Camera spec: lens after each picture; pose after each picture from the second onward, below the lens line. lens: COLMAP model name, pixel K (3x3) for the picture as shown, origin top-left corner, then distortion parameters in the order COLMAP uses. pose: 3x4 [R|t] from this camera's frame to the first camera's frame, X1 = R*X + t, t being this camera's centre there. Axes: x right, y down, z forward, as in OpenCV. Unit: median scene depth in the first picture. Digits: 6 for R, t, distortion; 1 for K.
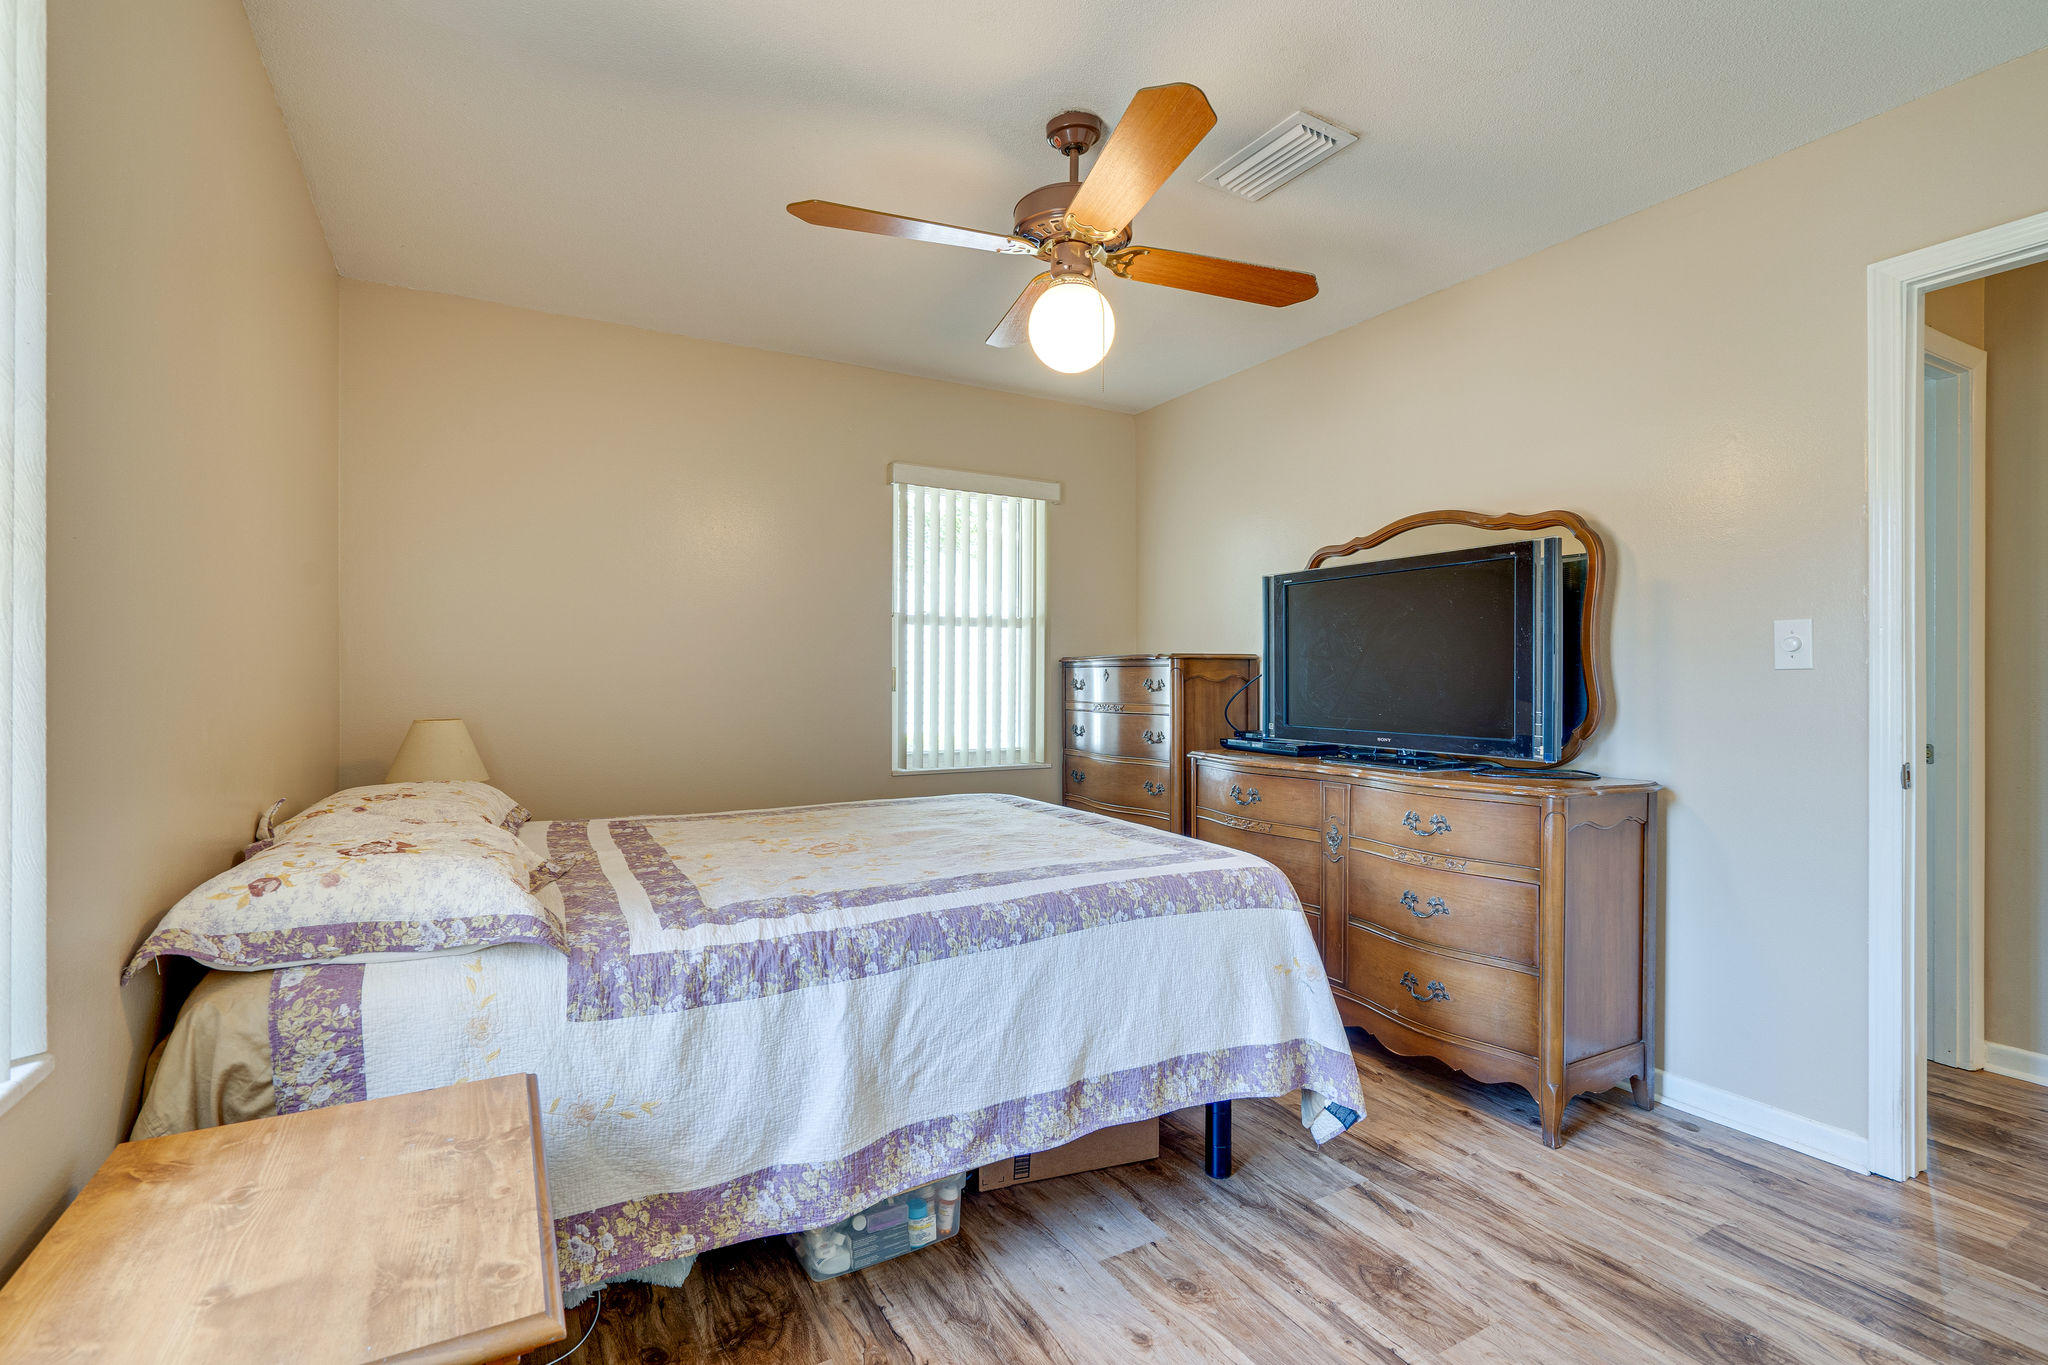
lens RADIAL K [[931.7, 0, 1004.8], [0, 931.7, 693.0], [0, 0, 1]] dist [-0.000408, 0.000352]
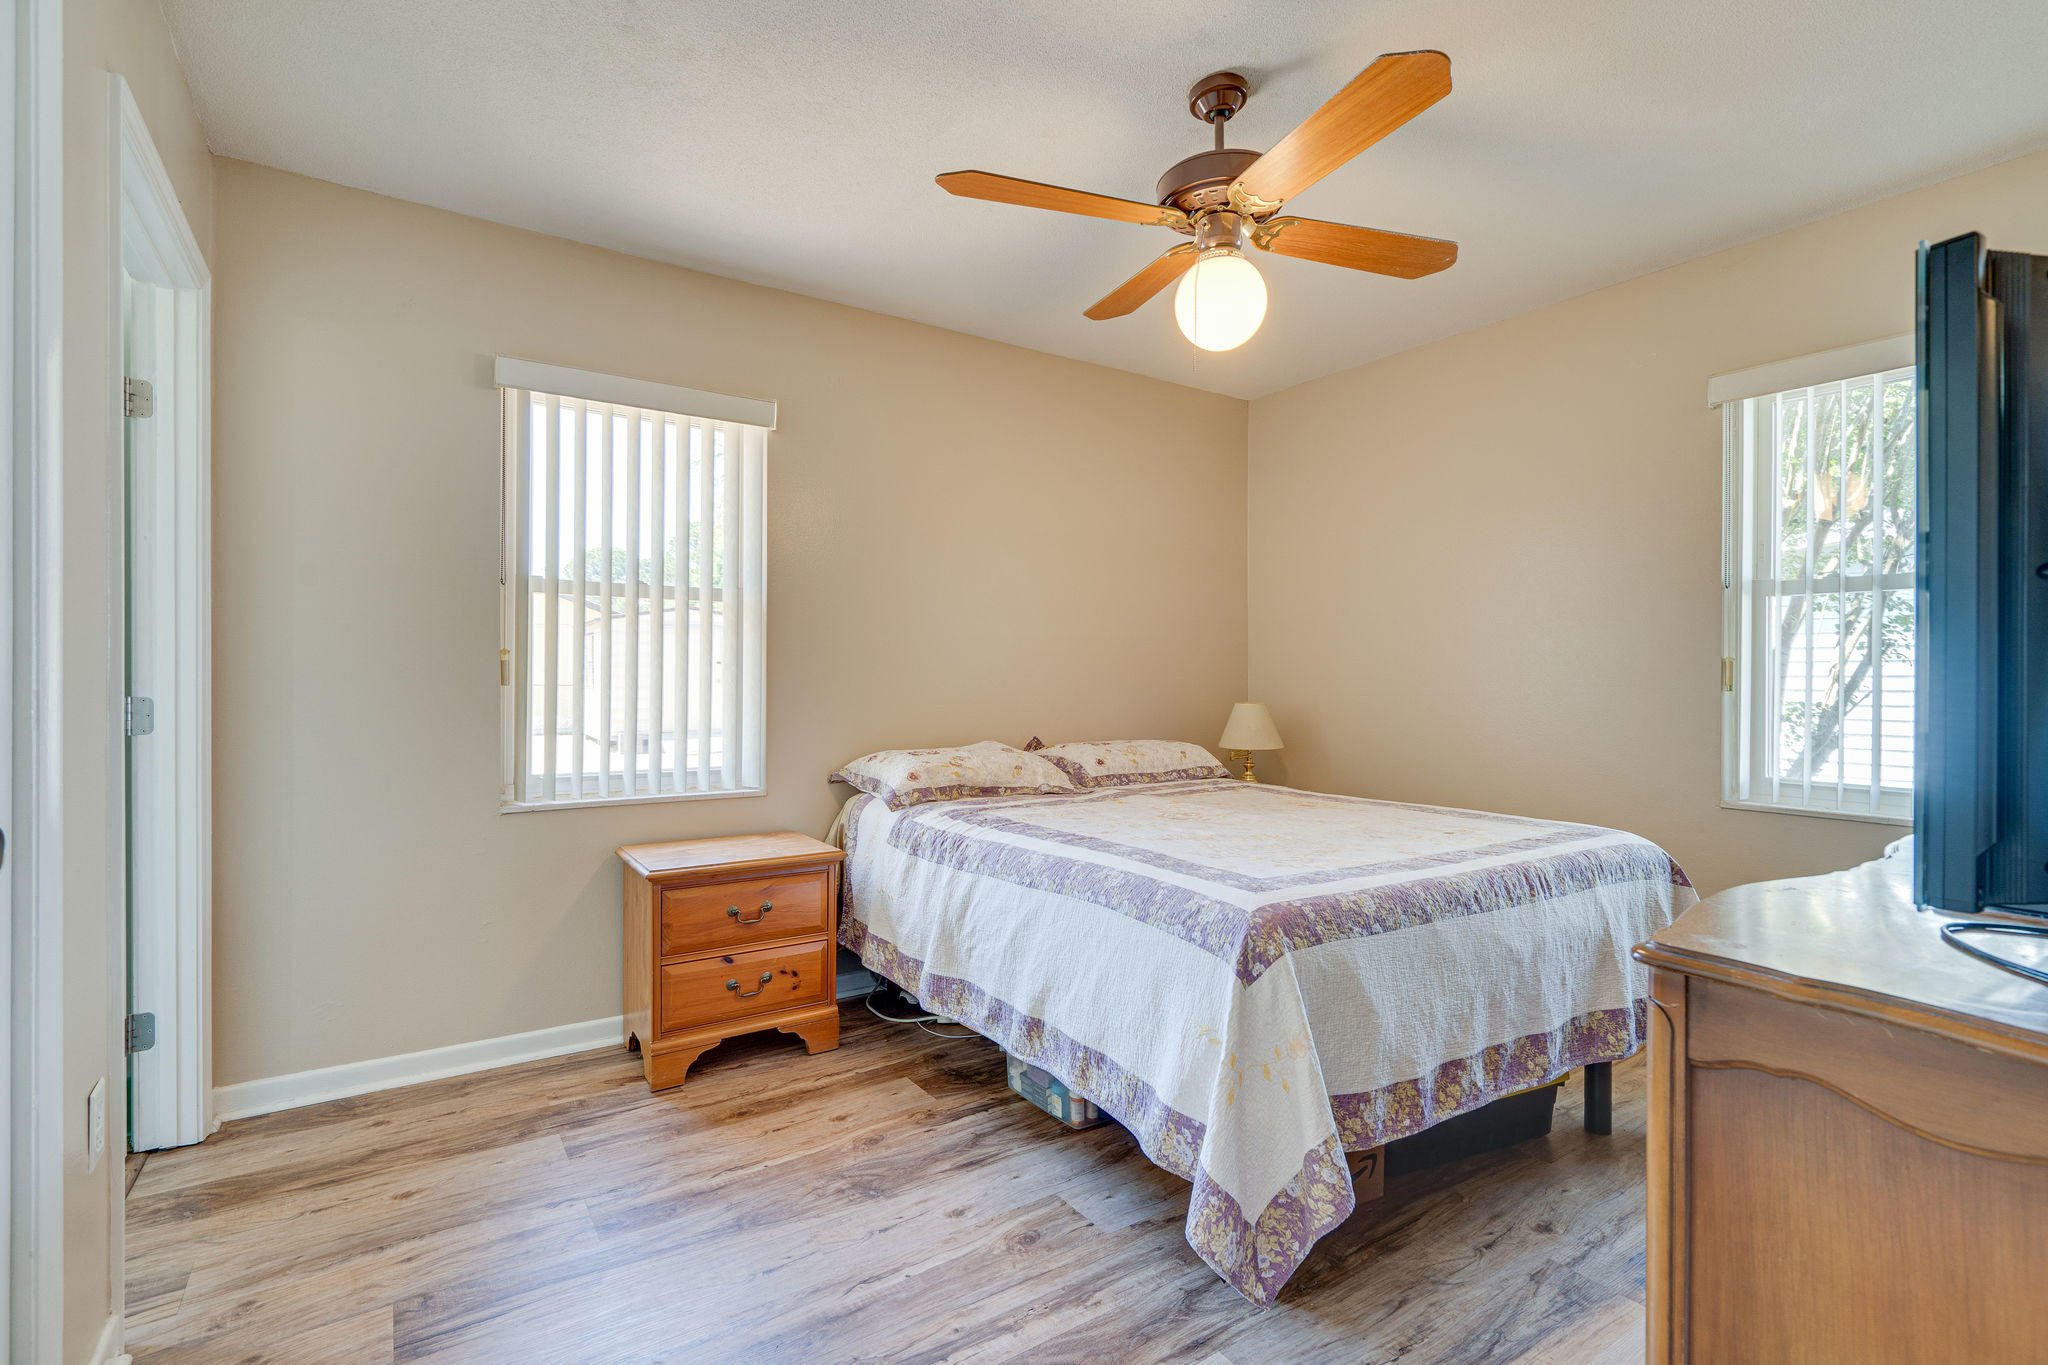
lens RADIAL K [[931.7, 0, 1004.8], [0, 931.7, 693.0], [0, 0, 1]] dist [-0.000408, 0.000352]
pose [[0.071935, 0.018695, -0.997234, 1.206189], [-0.011468, 0.999774, 0.017916, -0.006893], [0.997343, 0.010147, 0.072133, 0.861992]]
